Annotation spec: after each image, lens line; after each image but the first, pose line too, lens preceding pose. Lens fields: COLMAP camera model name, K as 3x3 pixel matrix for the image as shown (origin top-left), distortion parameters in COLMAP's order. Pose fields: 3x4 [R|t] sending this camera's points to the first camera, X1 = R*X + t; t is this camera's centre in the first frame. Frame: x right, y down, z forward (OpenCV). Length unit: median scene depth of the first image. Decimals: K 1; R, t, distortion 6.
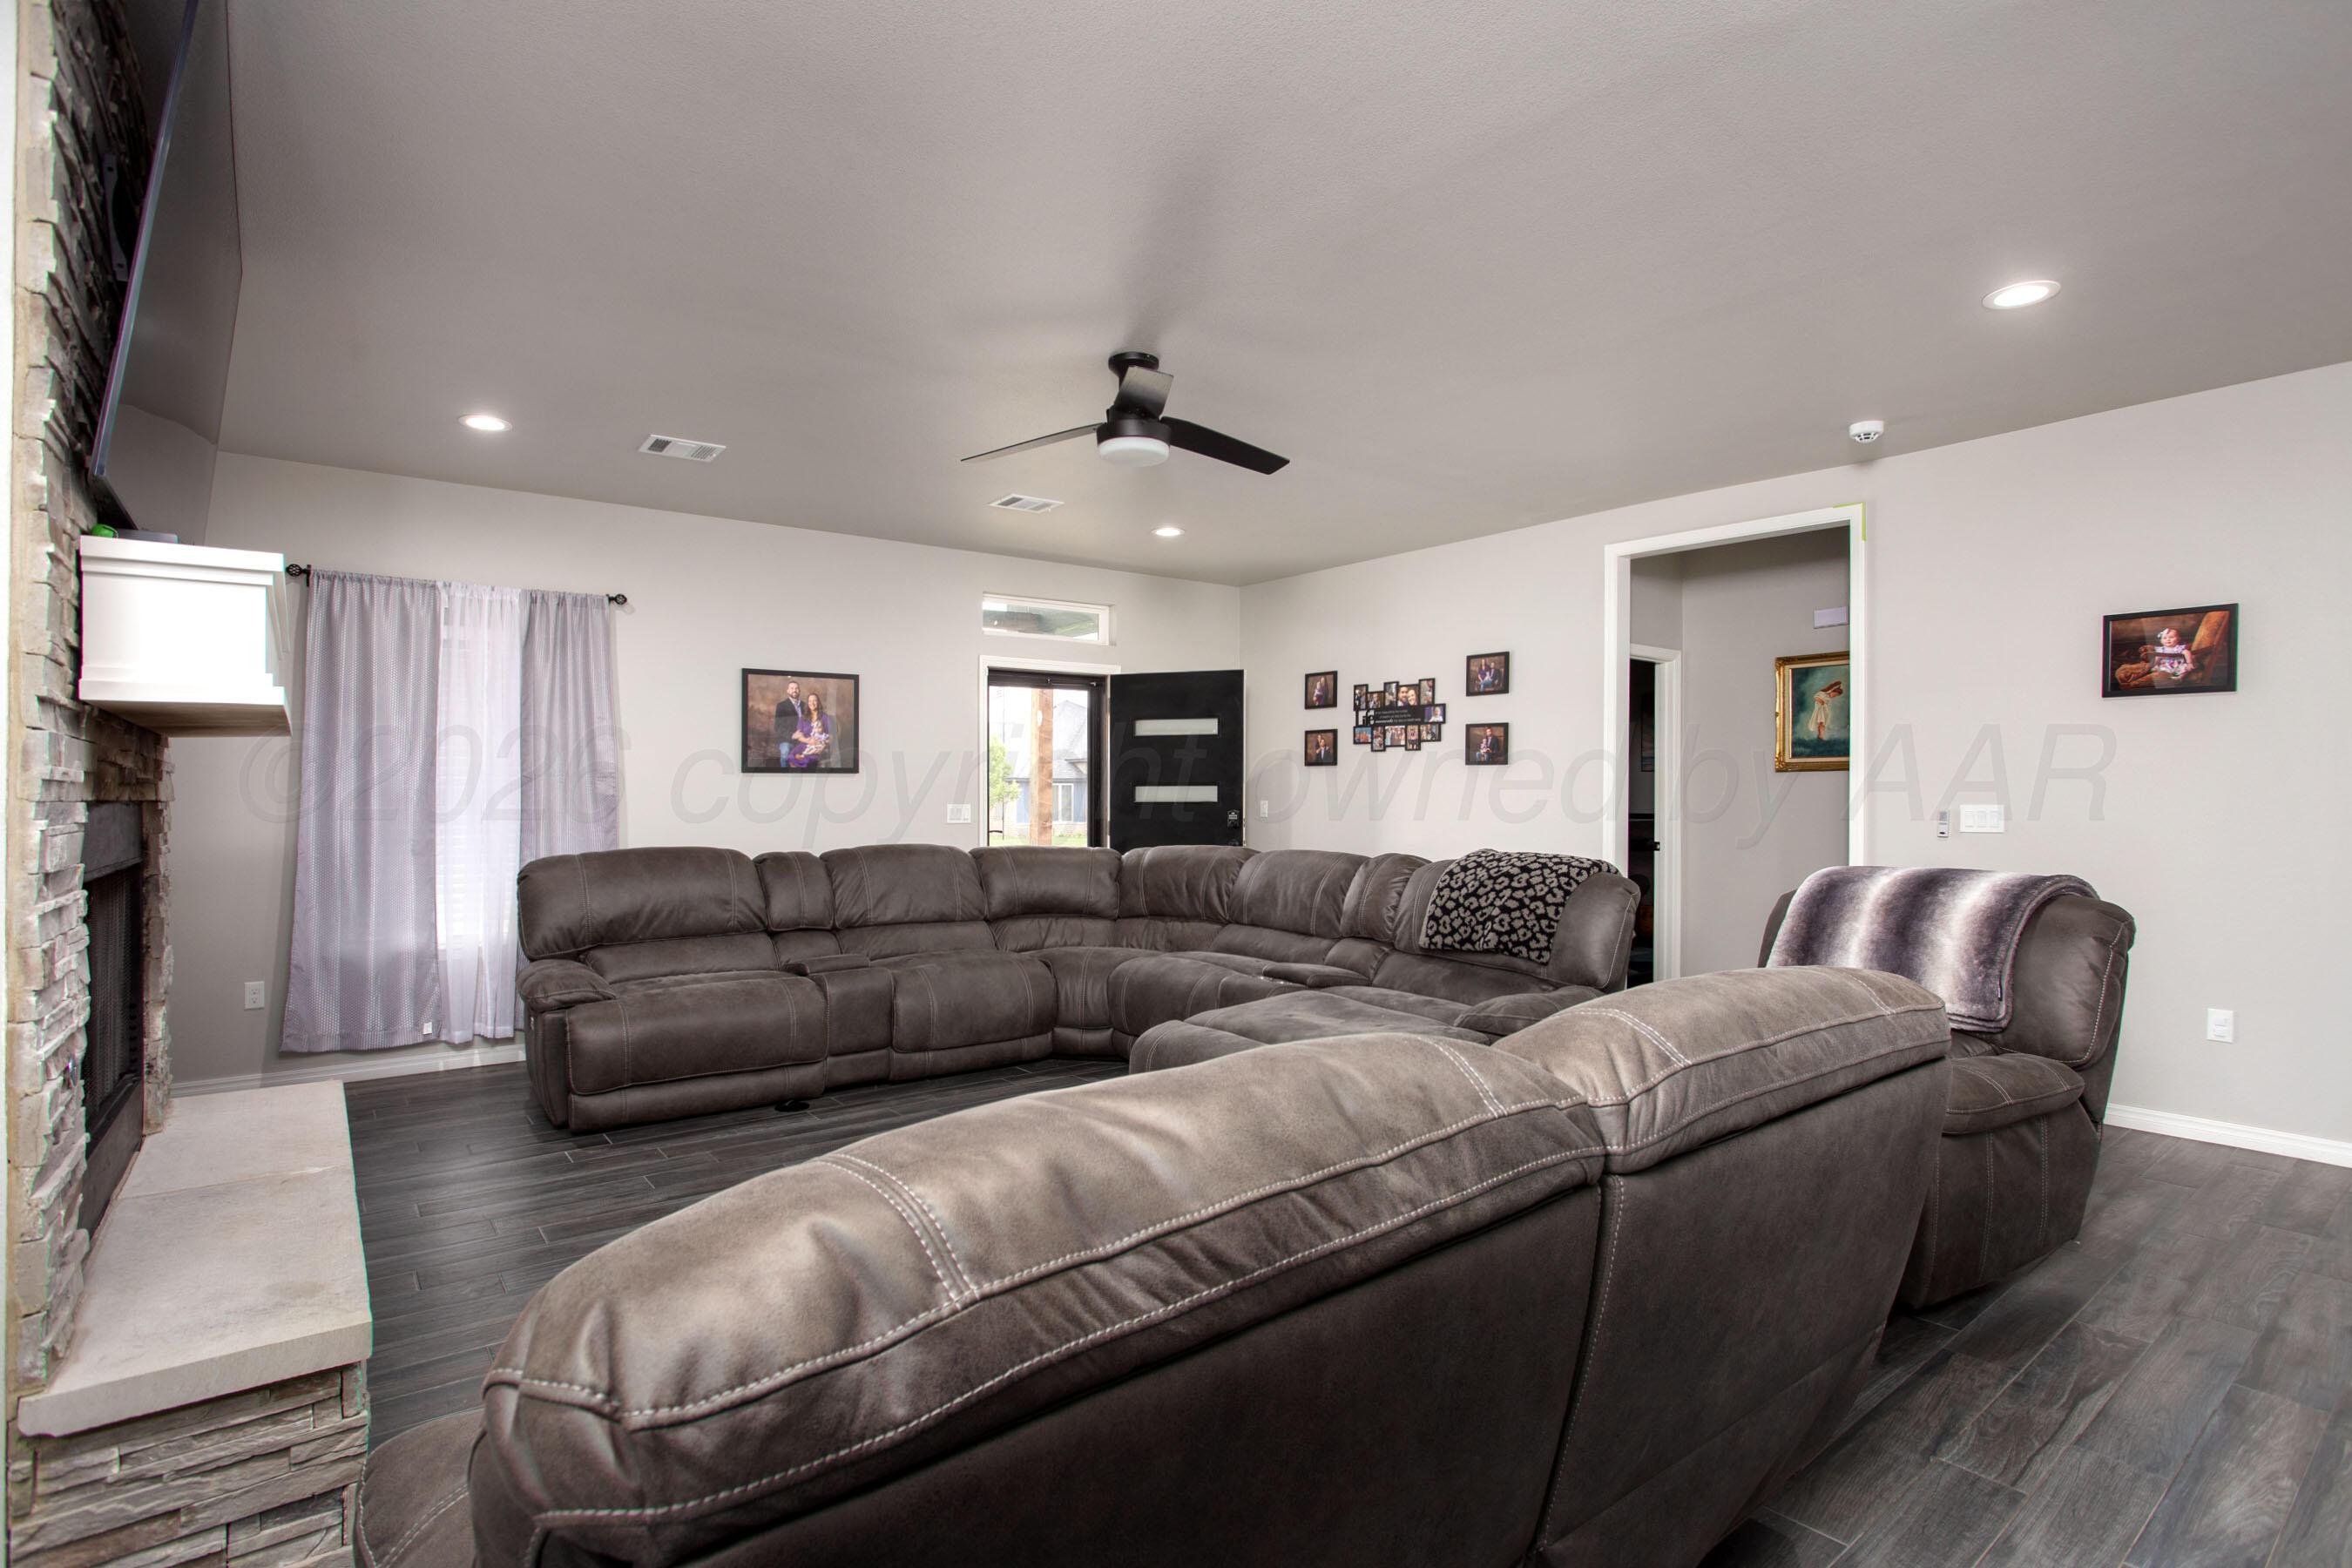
lens RADIAL K [[1185.7, 0, 1183.0], [0, 1185.7, 796.3], [0, 0, 1]] dist [-0.076950, 0.033529]
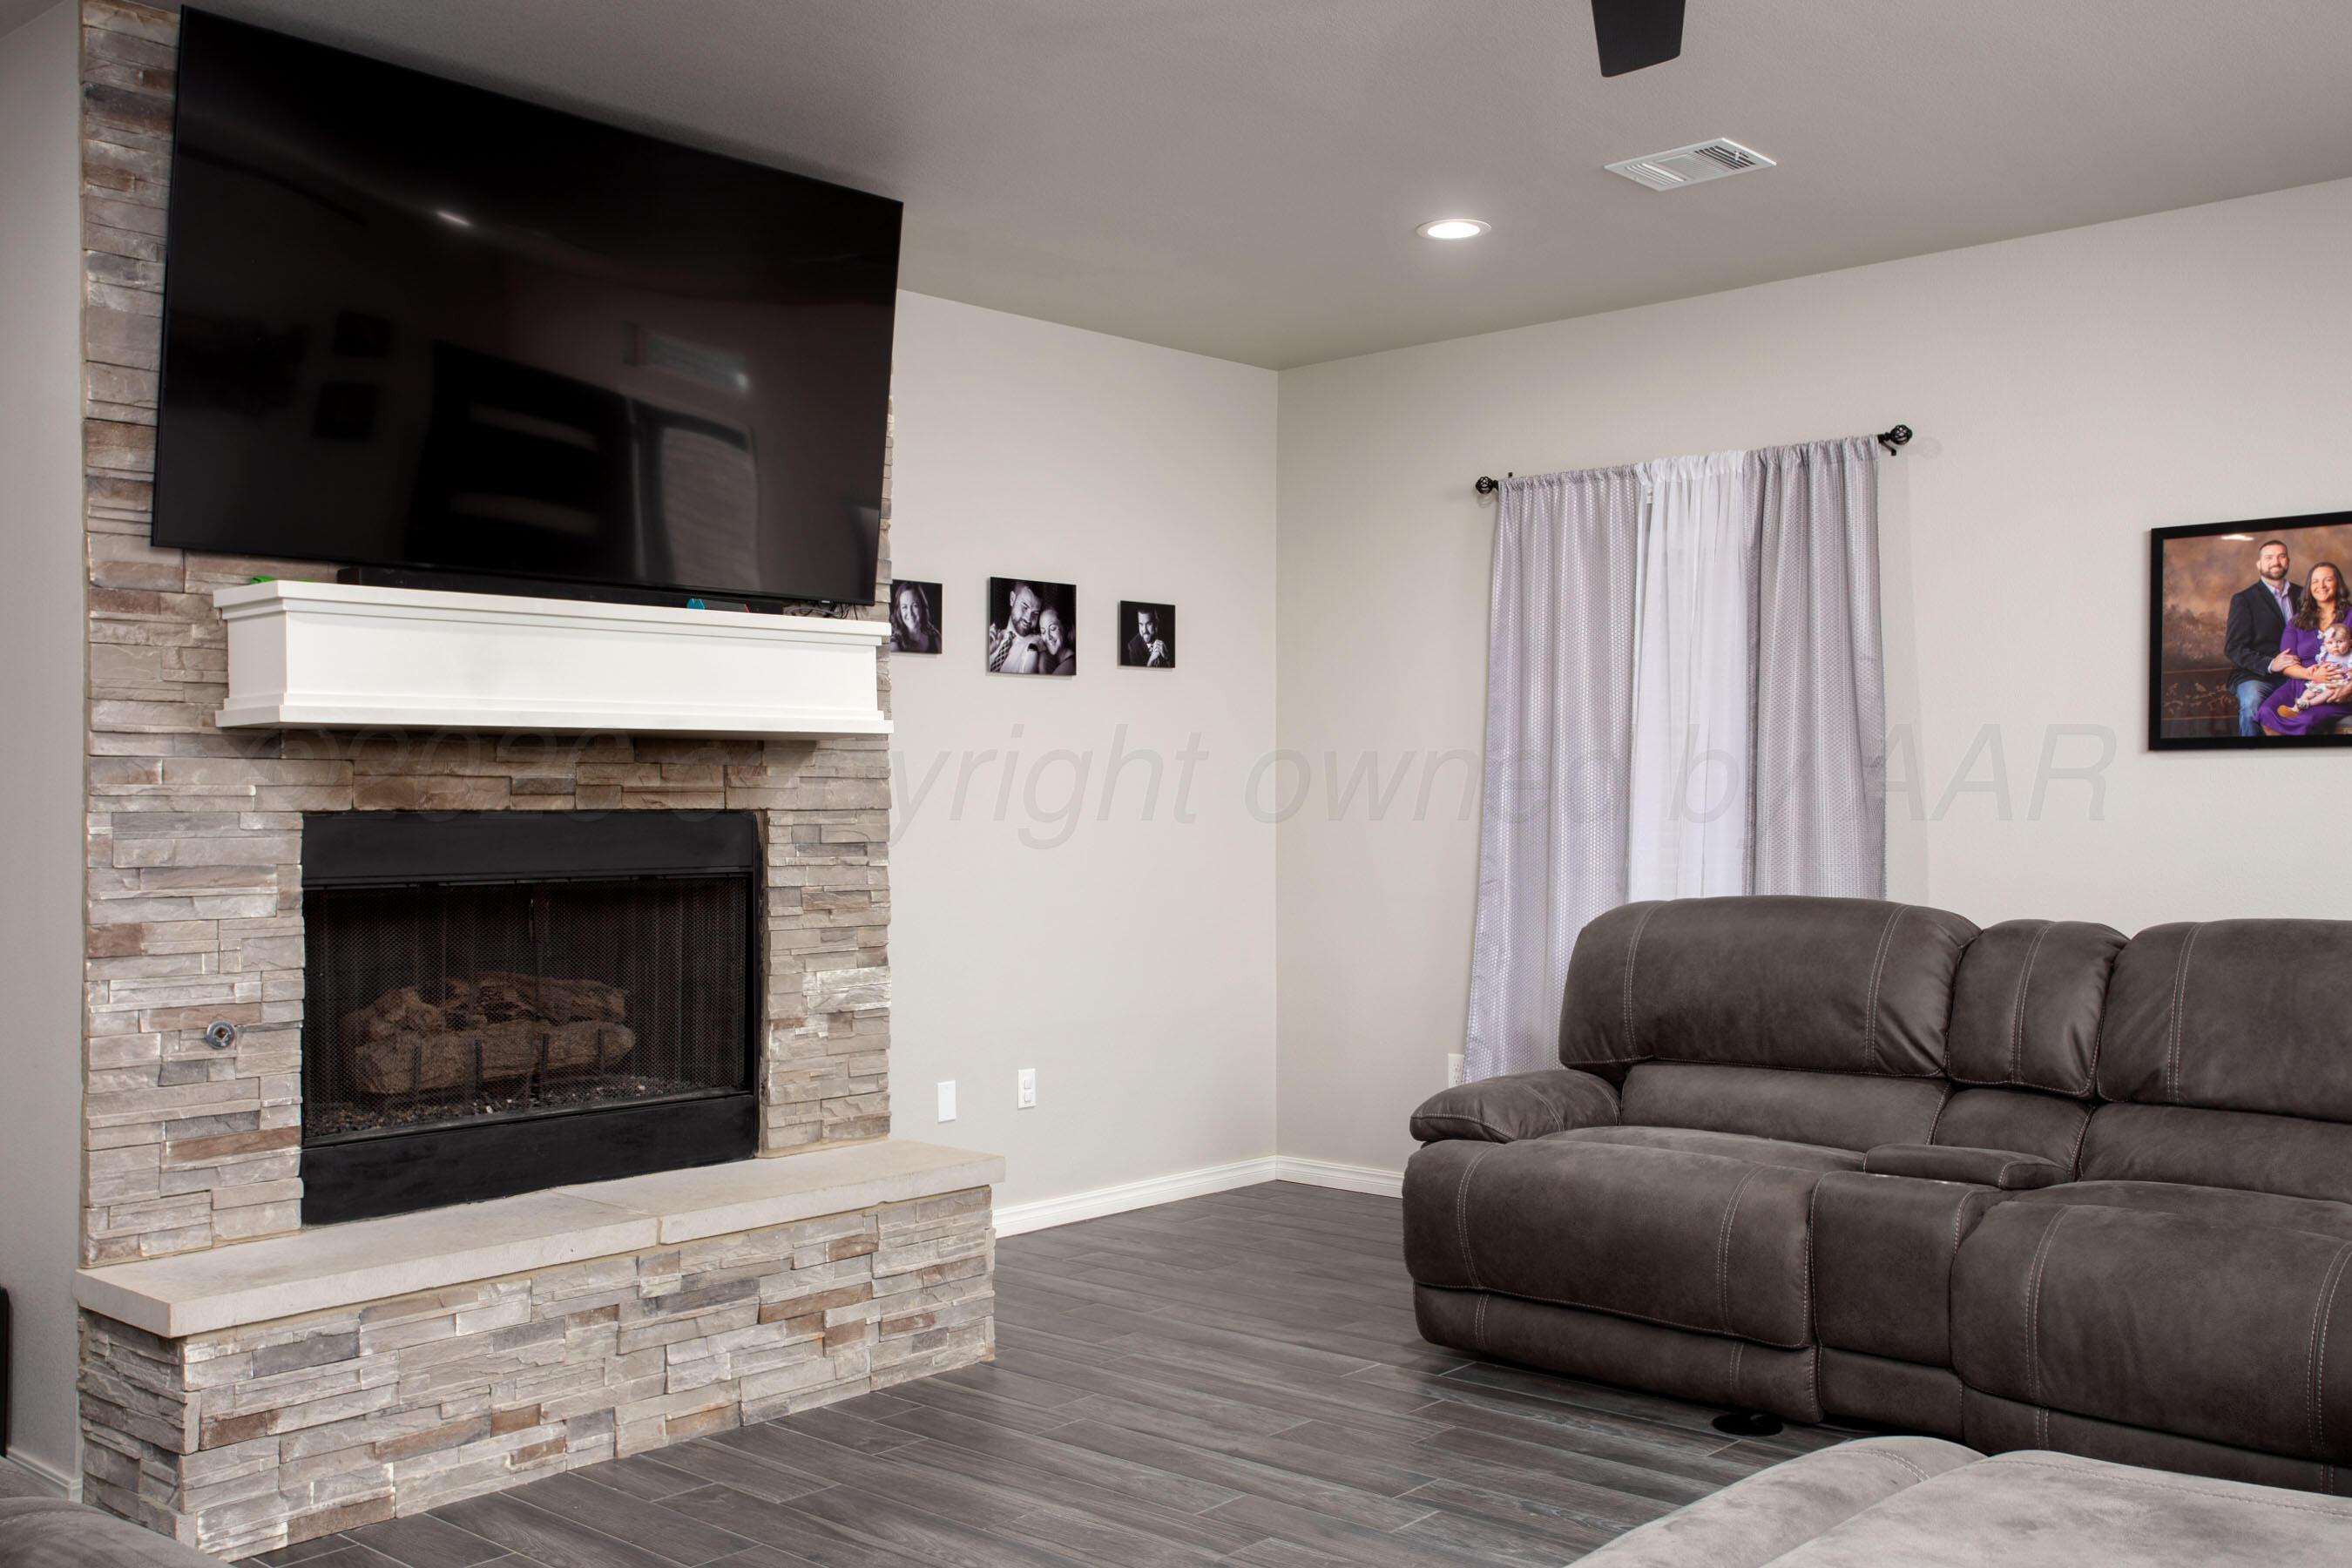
lens RADIAL K [[2181.3, 0, 1184.7], [0, 2181.3, 805.4], [0, 0, 1]] dist [0.018017, 0.012889]
pose [[0.151698, 0.001684, -0.988425, 0.460315], [0.001343, 0.999997, 0.001910, -0.000963], [0.988426, -0.001618, 0.151695, 0.519089]]
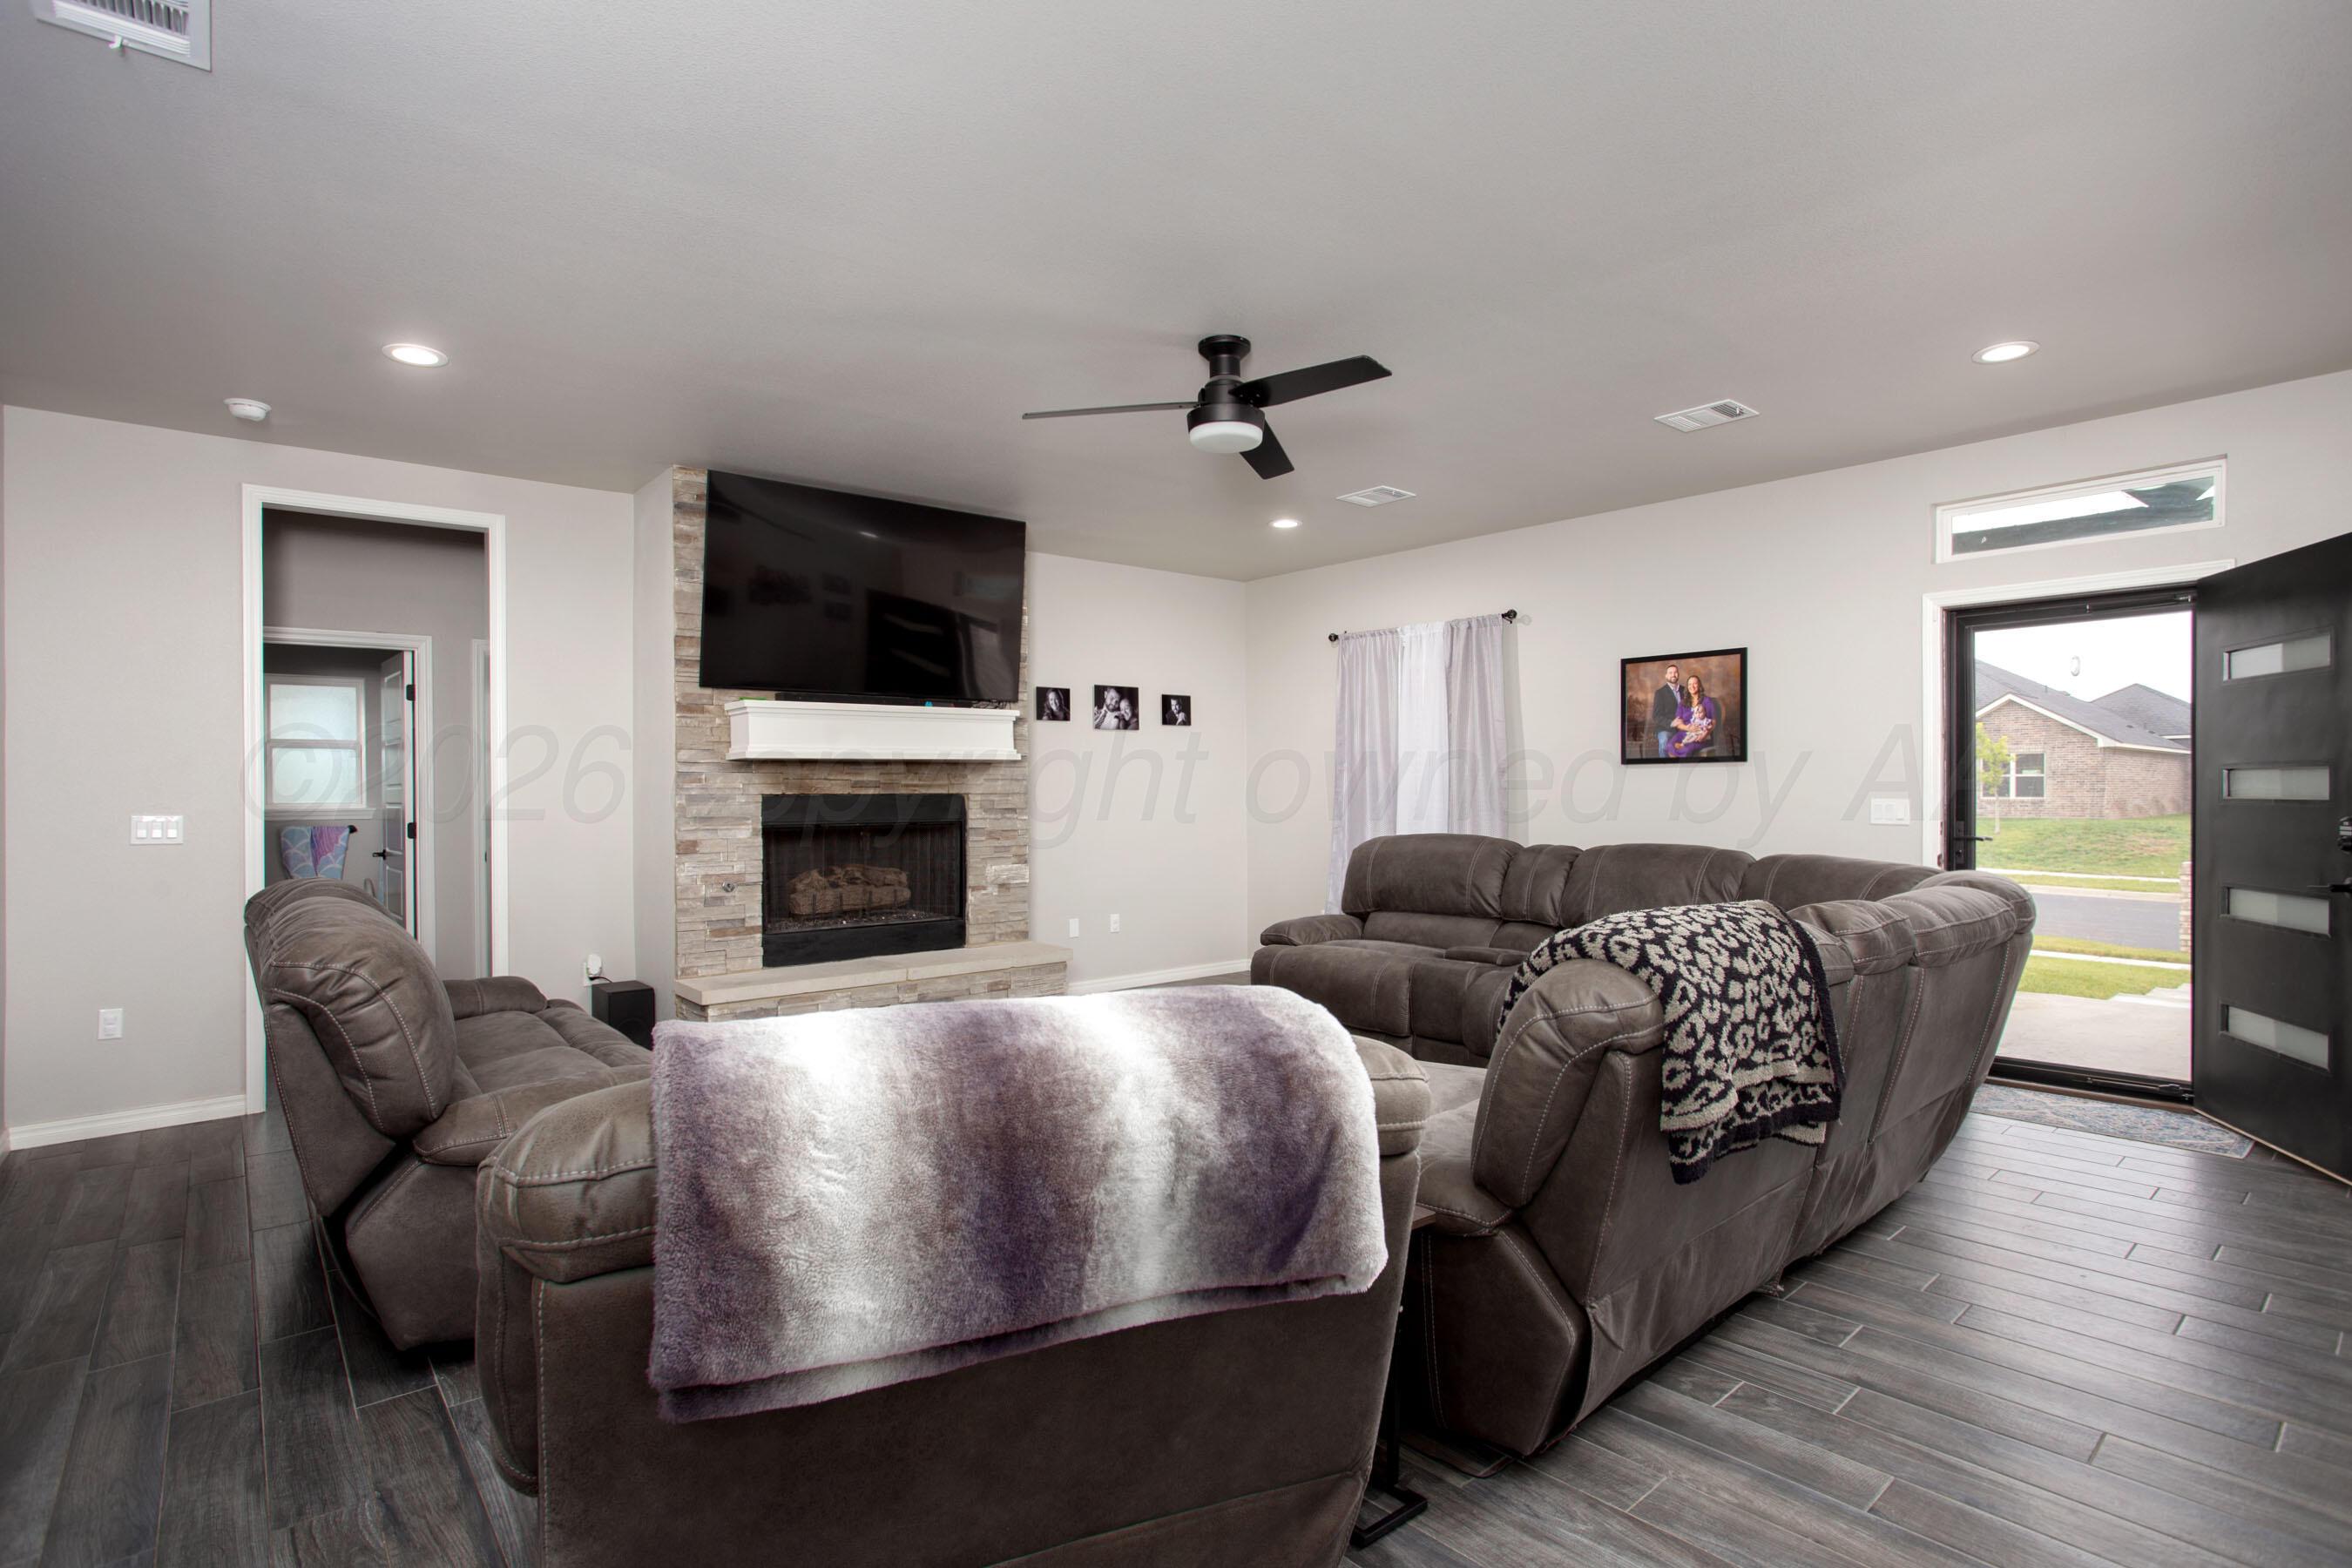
lens RADIAL K [[1185.7, 0, 1183.0], [0, 1185.7, 796.3], [0, 0, 1]] dist [-0.076950, 0.033529]
pose [[0.023928, 0.006373, -0.999693, 0.638324], [0.002843, 0.999975, 0.006443, -0.001565], [0.999710, -0.002997, 0.023910, 0.651153]]
